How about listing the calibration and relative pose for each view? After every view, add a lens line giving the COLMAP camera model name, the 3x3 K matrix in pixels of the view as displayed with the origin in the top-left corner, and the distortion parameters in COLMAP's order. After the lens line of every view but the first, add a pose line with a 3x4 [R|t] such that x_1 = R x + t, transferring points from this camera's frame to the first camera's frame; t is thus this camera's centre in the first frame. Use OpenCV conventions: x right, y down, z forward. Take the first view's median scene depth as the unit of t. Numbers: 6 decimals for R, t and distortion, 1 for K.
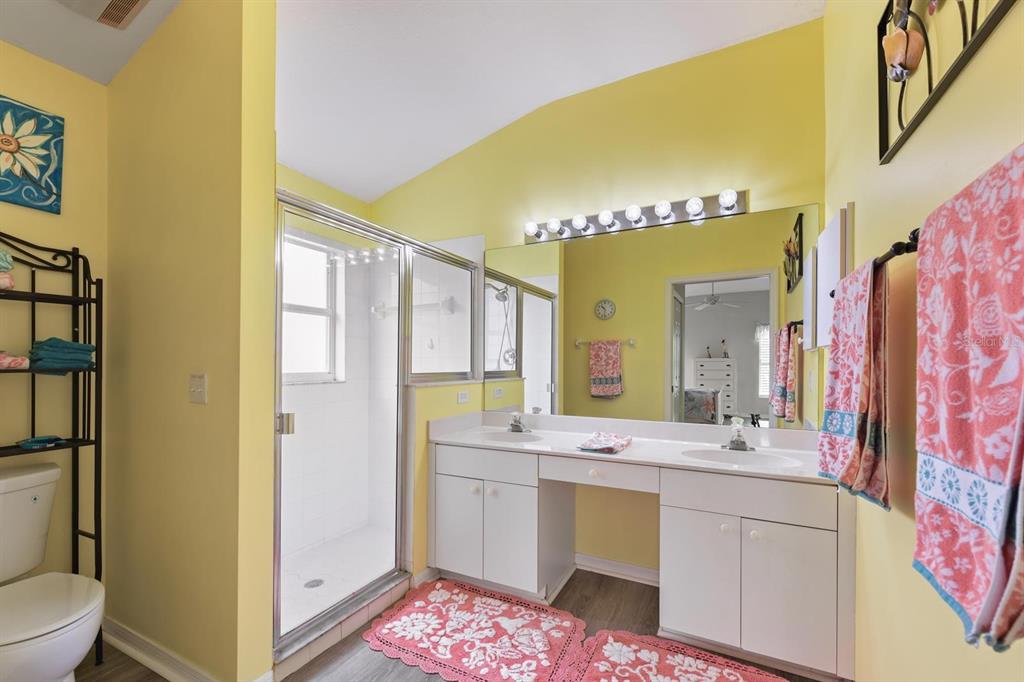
lens RADIAL K [[435.5, 0, 512.1], [0, 435.5, 353.6], [0, 0, 1]] dist [0.002949, -0.000782]
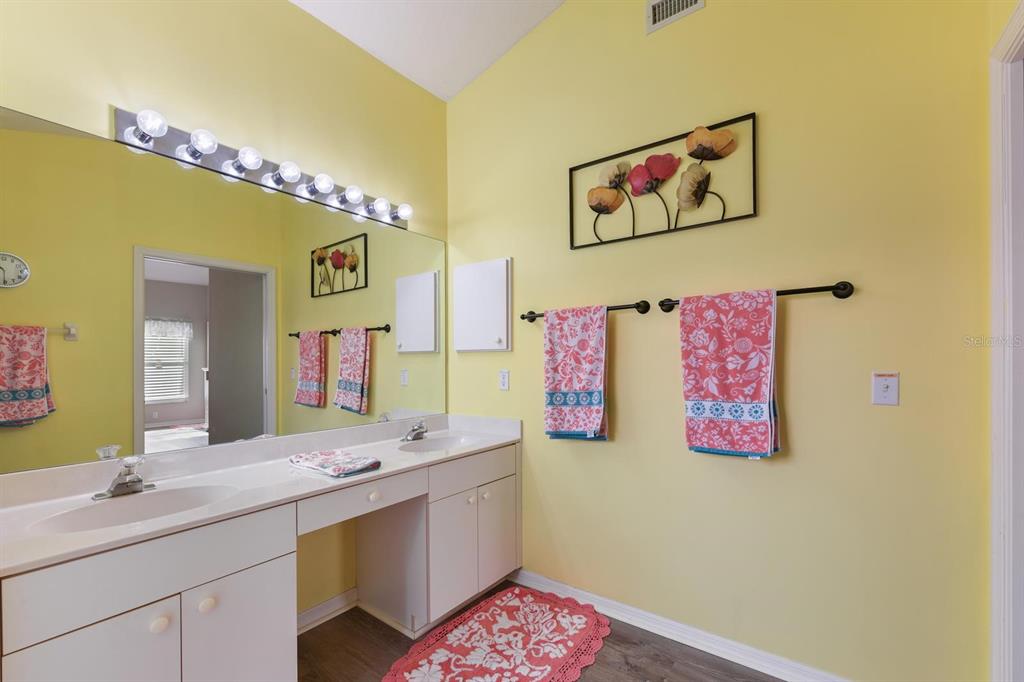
lens RADIAL K [[423.4, 0, 511.3], [0, 423.4, 351.3], [0, 0, 1]] dist [0.001660, -0.001036]
pose [[0.162784, 0.020725, 0.986444, -0.640408], [-0.017129, 0.999688, -0.018177, 0.009922], [-0.986513, -0.013938, 0.163088, 0.696289]]
